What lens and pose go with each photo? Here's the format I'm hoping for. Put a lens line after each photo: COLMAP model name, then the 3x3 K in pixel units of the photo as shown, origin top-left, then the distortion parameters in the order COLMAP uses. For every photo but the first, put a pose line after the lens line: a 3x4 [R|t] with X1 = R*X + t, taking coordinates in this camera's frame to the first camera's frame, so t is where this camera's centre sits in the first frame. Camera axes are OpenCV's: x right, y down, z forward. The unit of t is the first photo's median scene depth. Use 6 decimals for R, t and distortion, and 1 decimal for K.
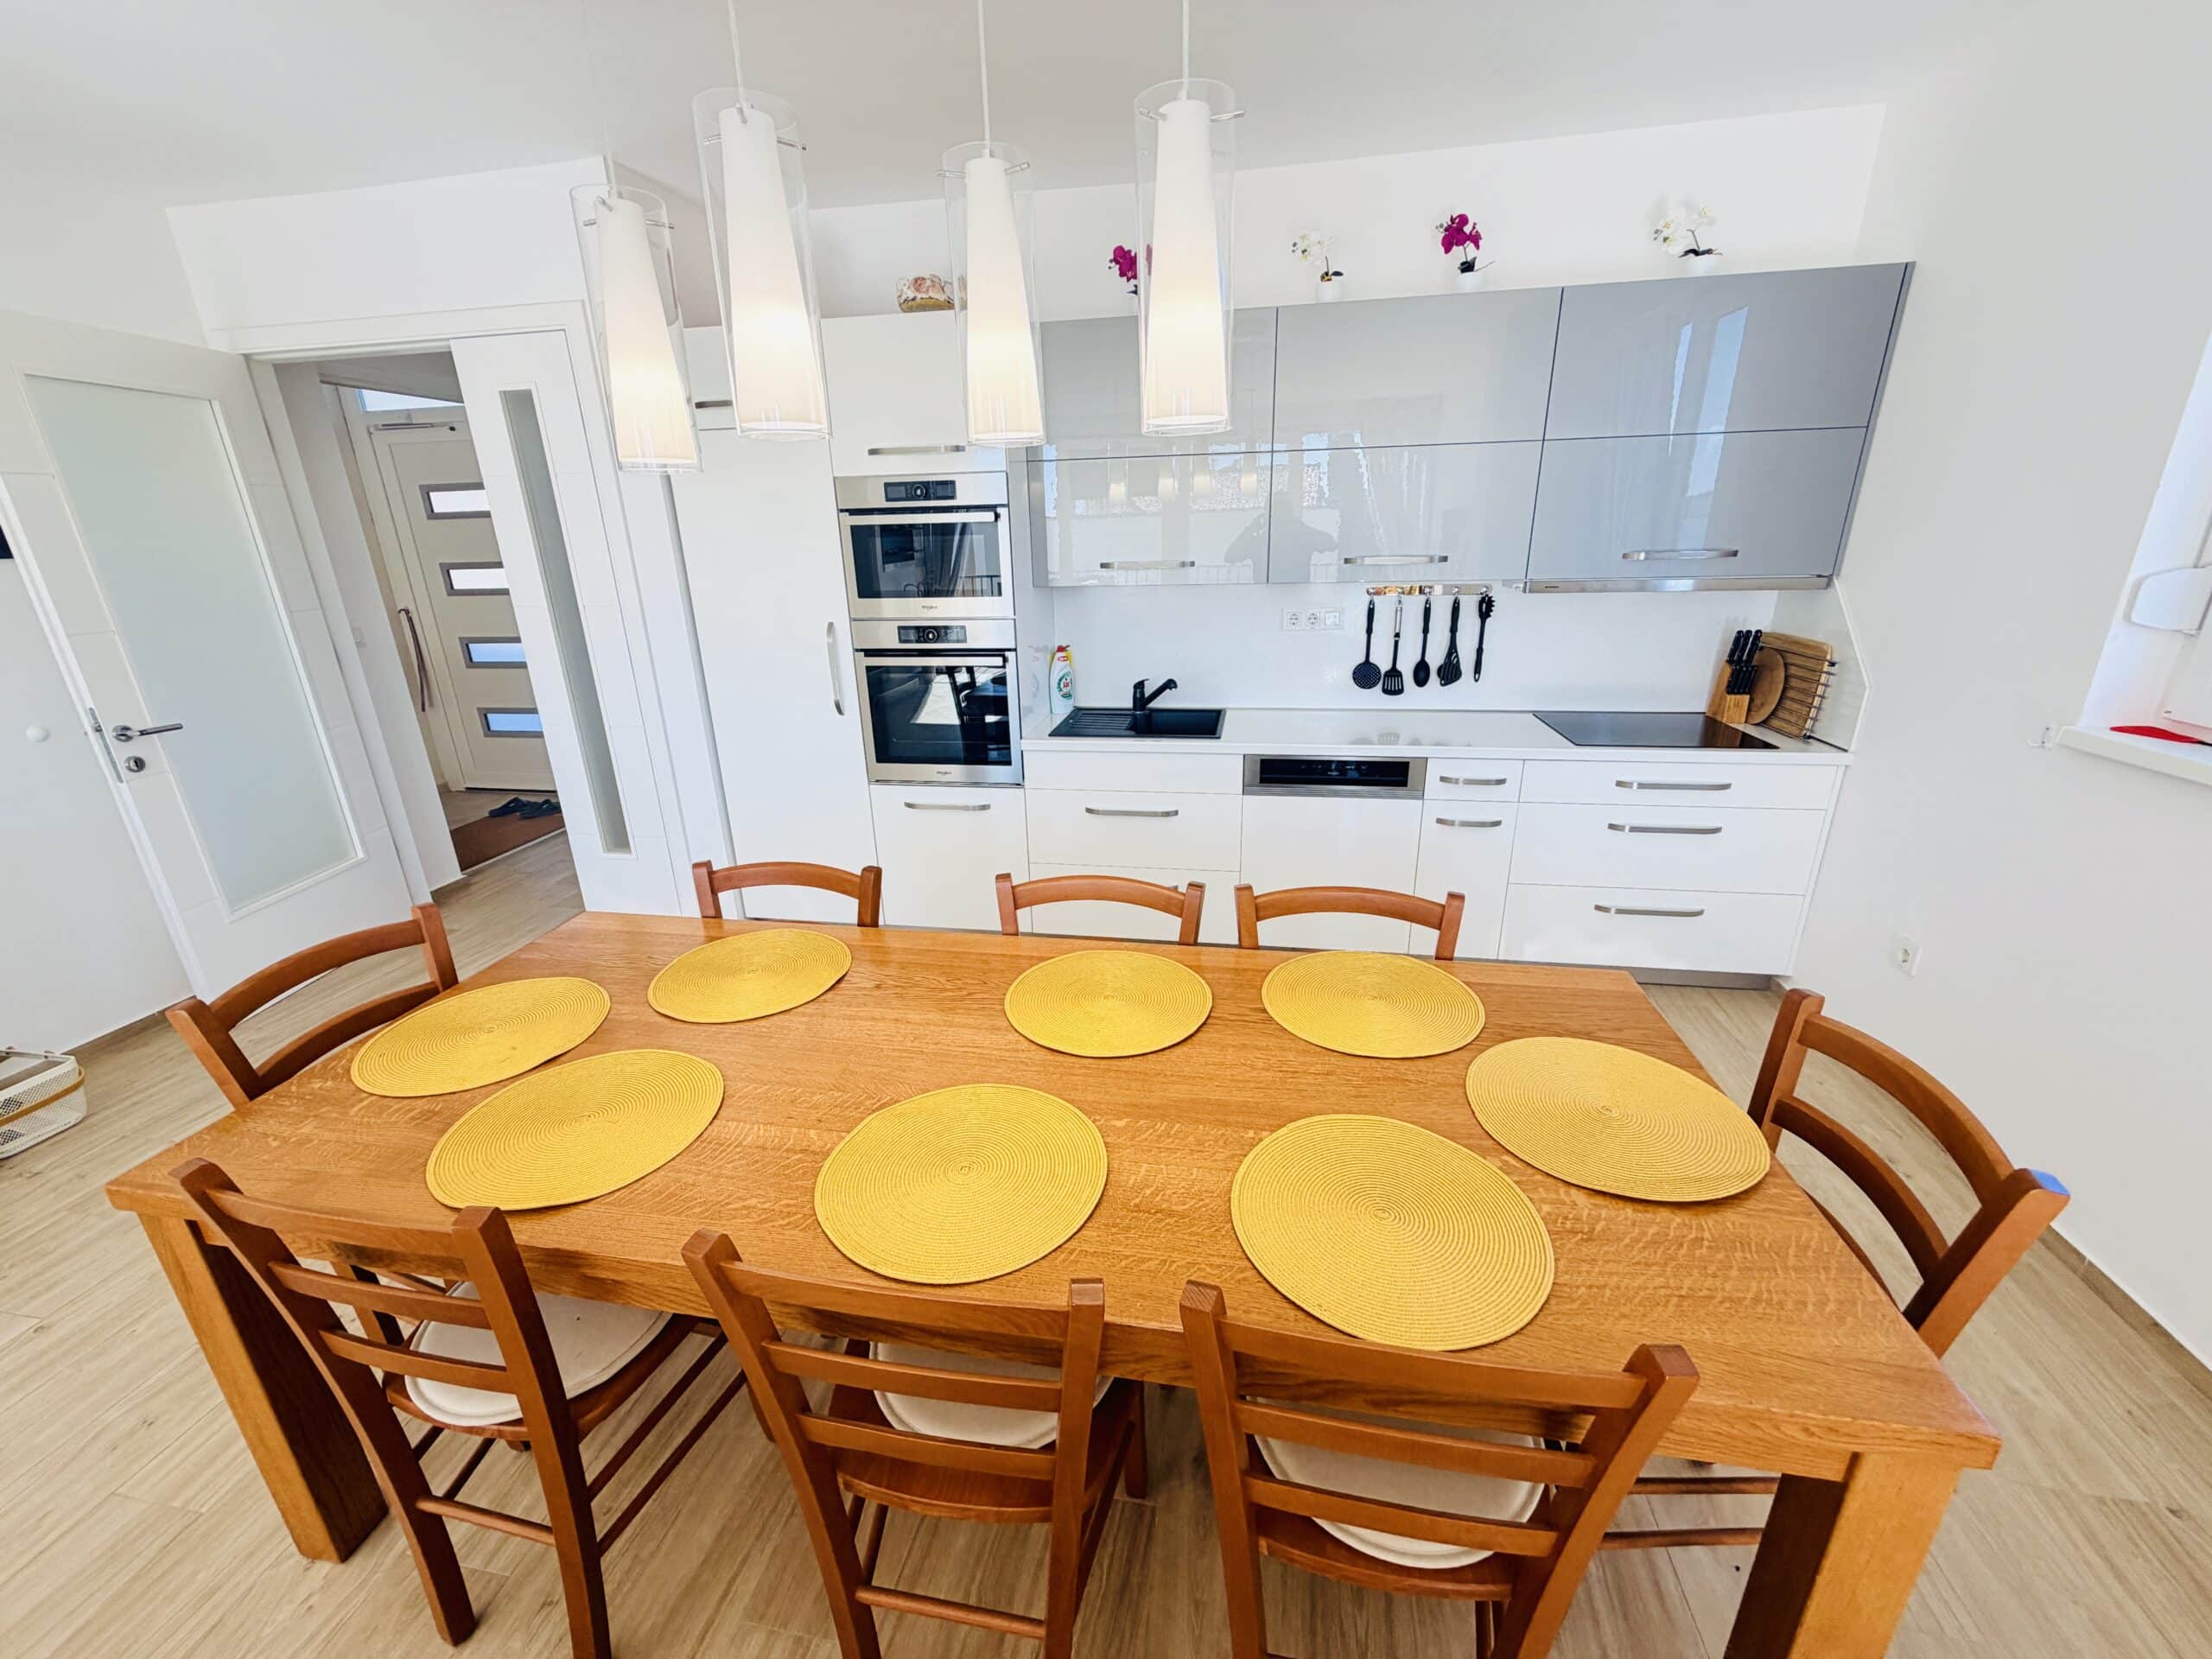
lens RADIAL K [[883.5, 0, 1103.1], [0, 883.5, 835.5], [0, 0, 1]] dist [-0.000234, -0.000091]
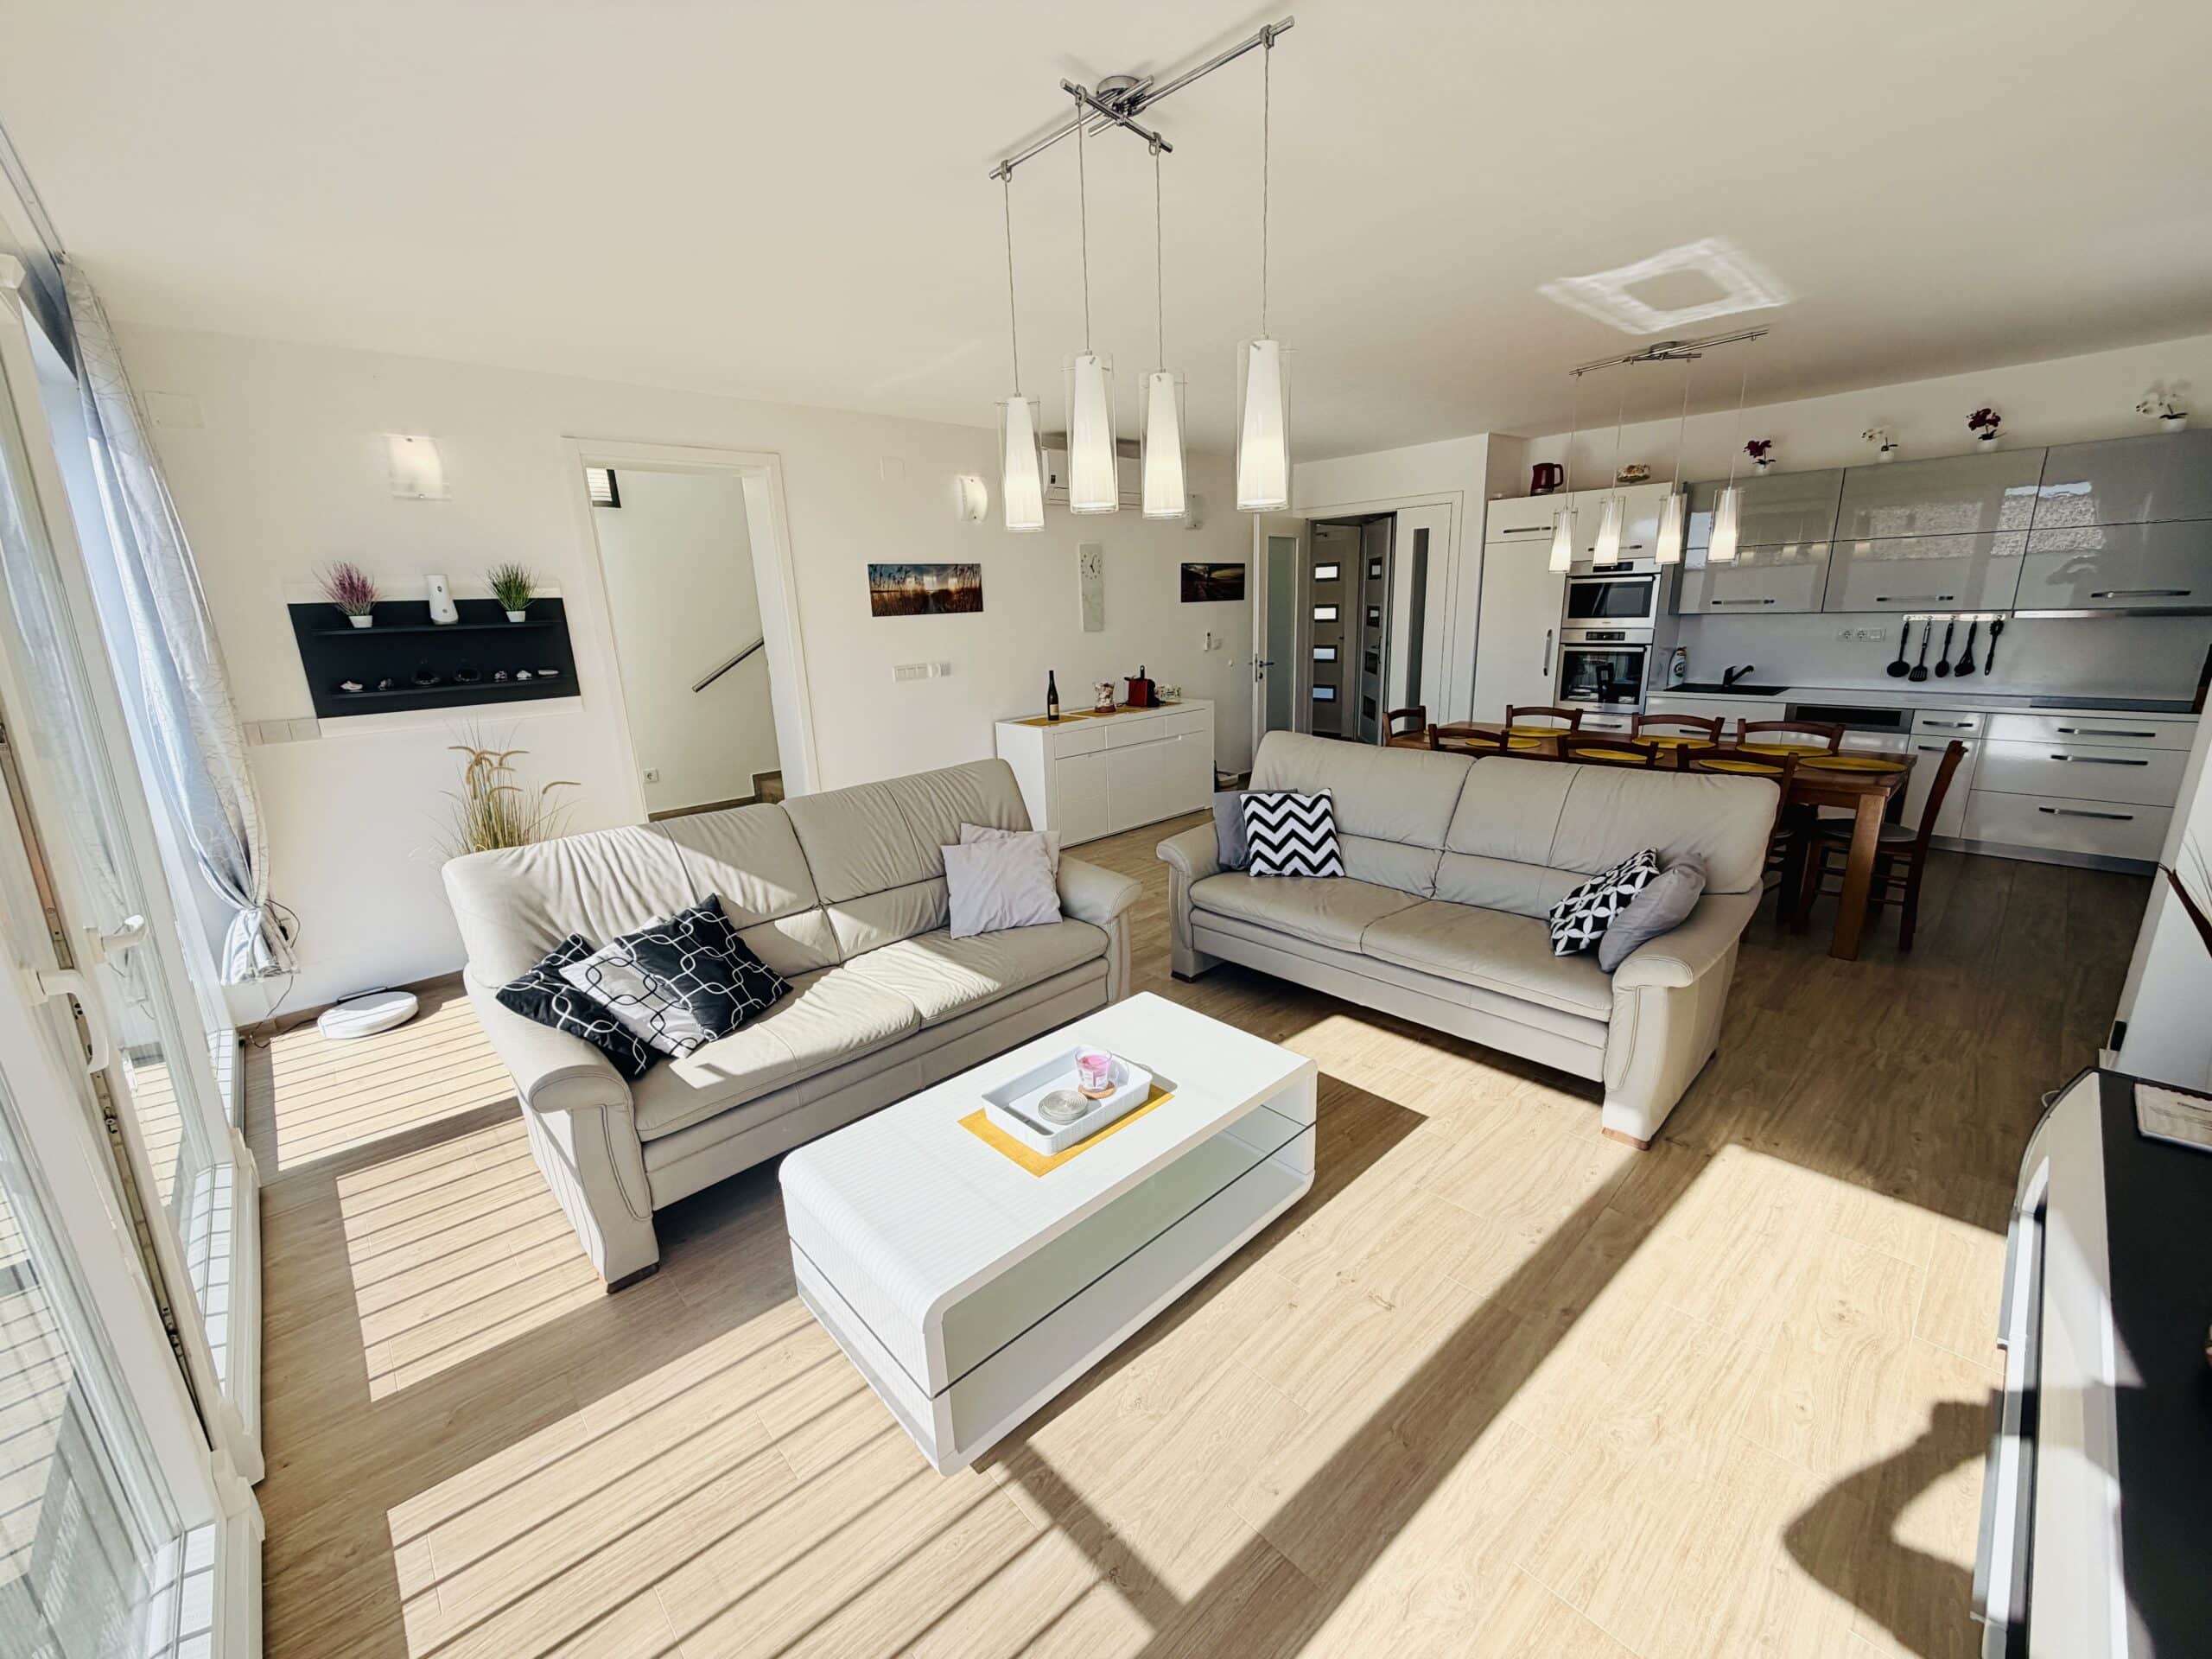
lens RADIAL K [[878.8, 0, 1100.9], [0, 878.8, 832.6], [0, 0, 1]] dist [0.000115, -0.000147]
pose [[0.801333, 0.149274, -0.579295, 0.112254], [-0.182322, 0.983238, 0.001159, 0.417899], [0.569758, 0.104690, 0.815117, -1.237992]]
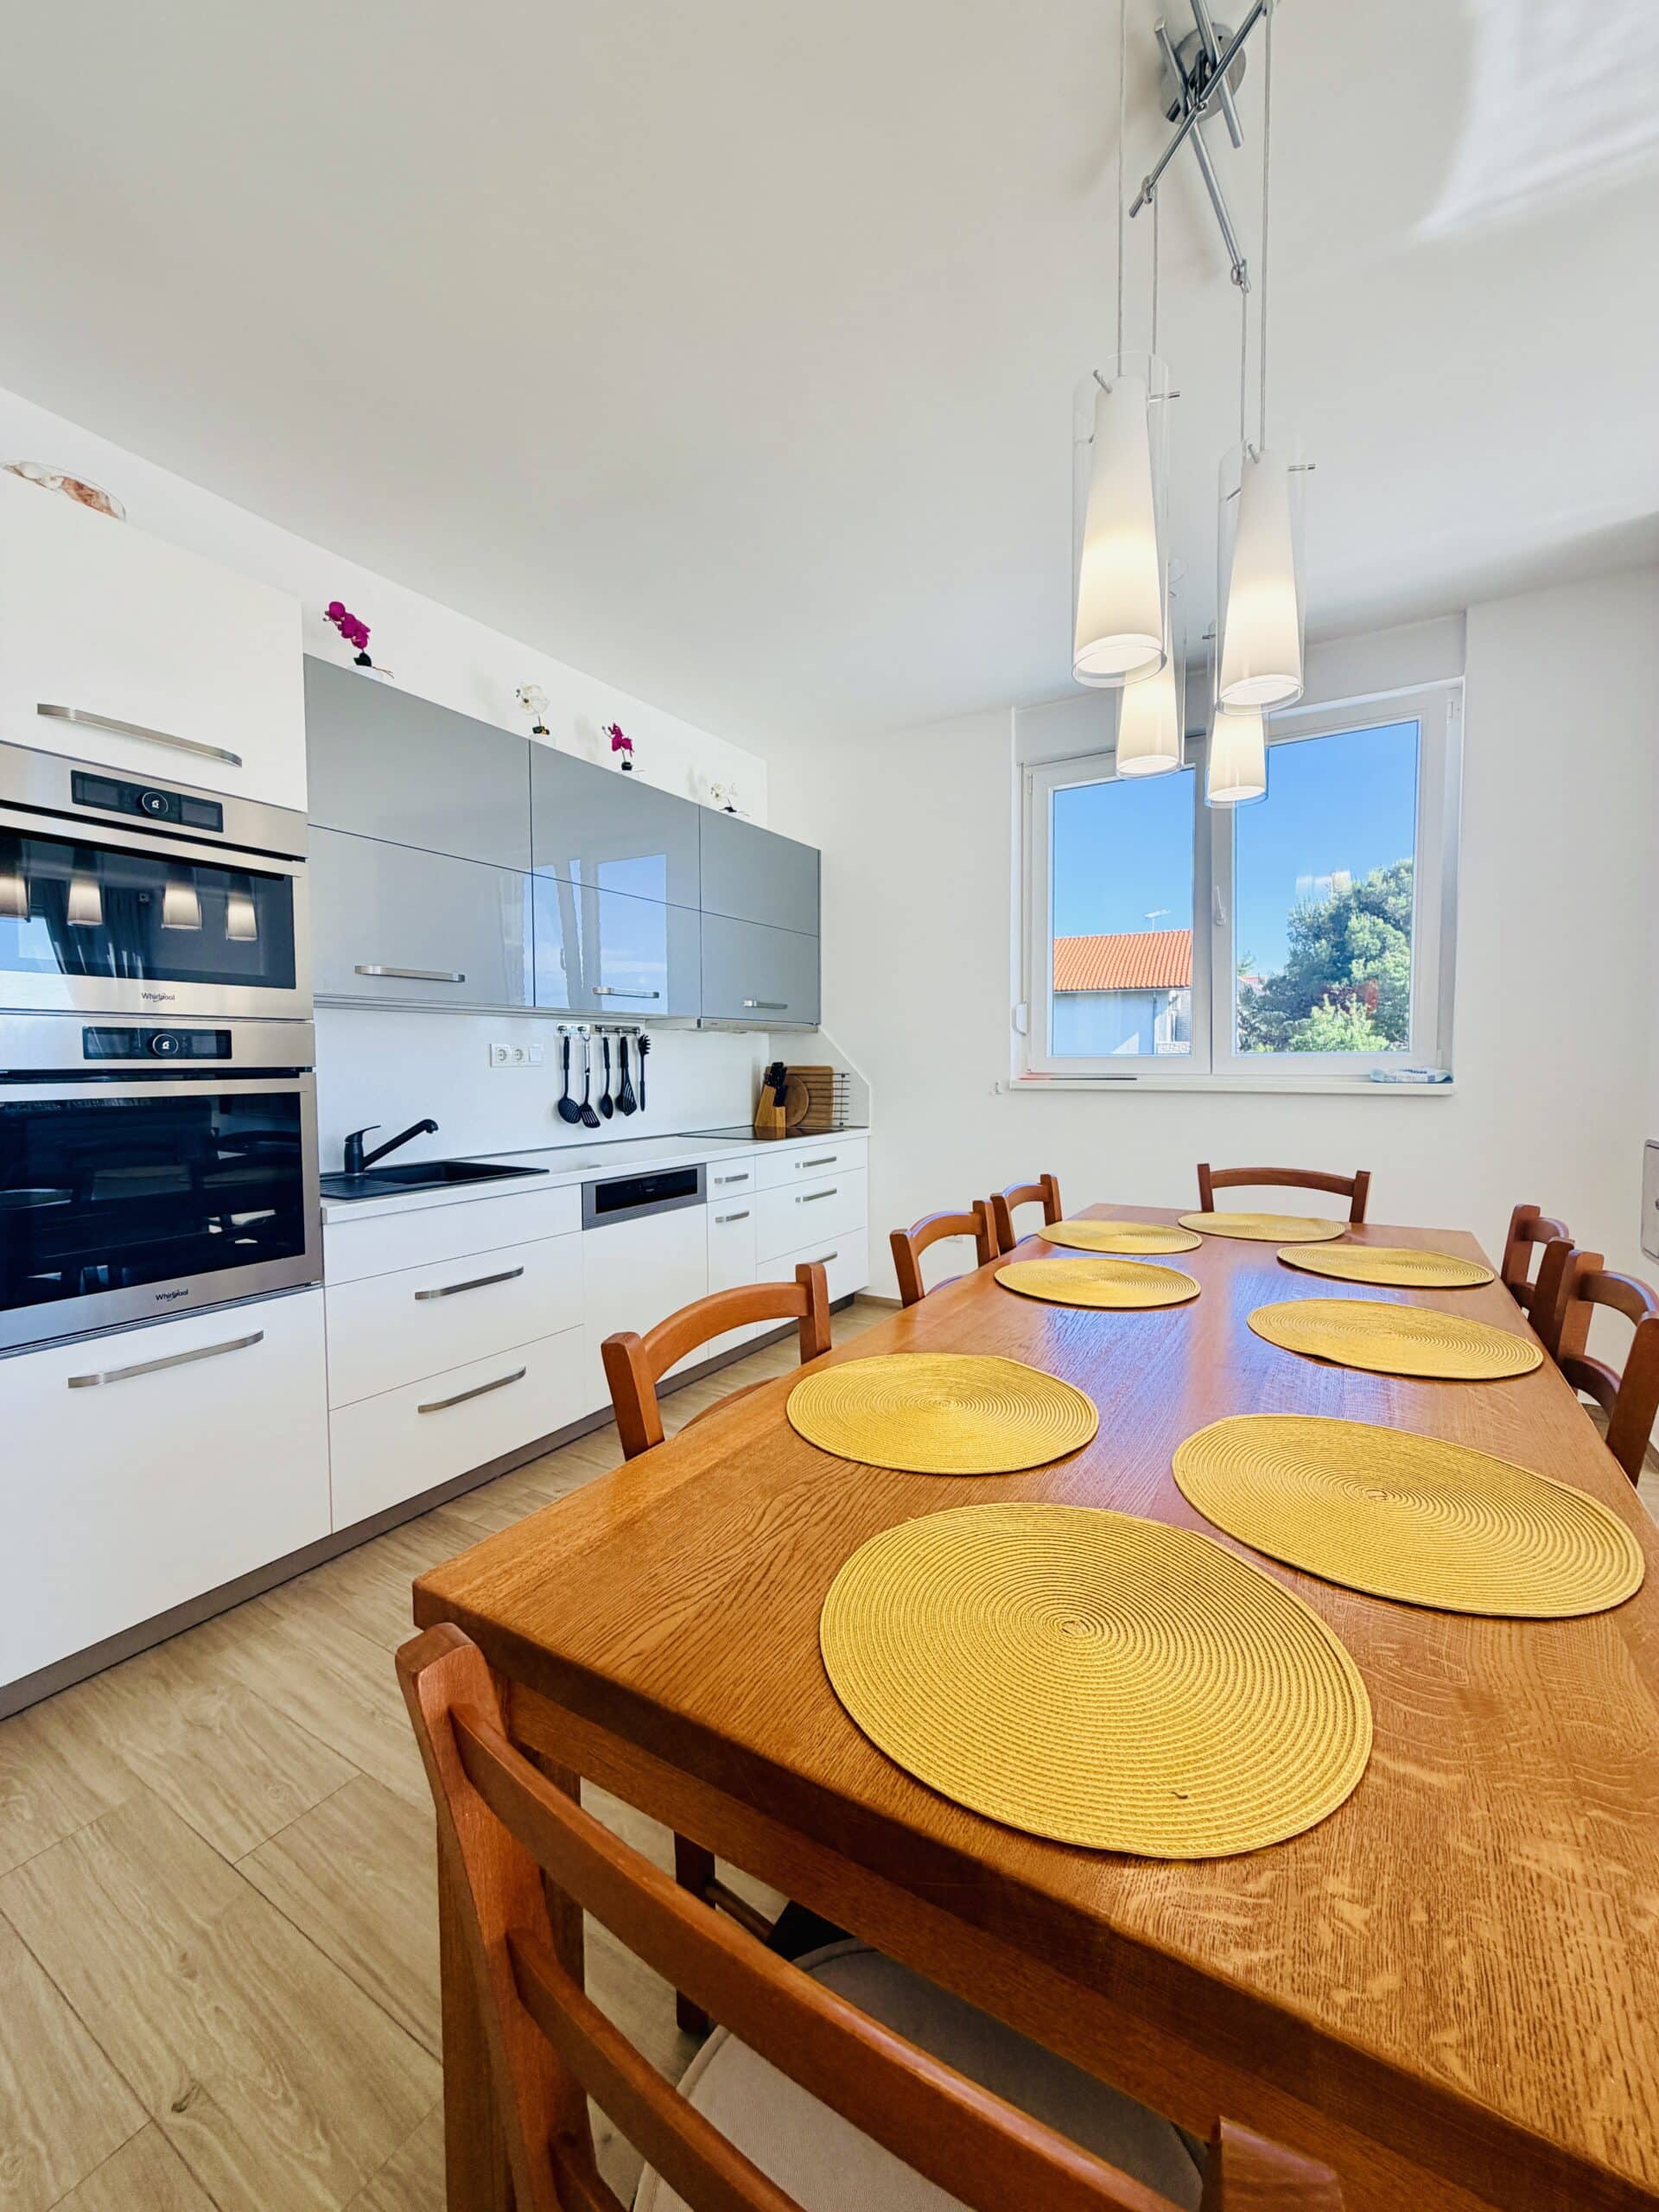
lens RADIAL K [[878.8, 0, 828.0], [0, 878.8, 1101.8], [0, 0, 1]] dist [0.000115, -0.000147]
pose [[0.361961, -0.021253, 0.931951, -0.557800], [0.305807, 0.947121, -0.097174, -0.007162], [-0.880605, 0.320171, 0.349321, 0.434566]]
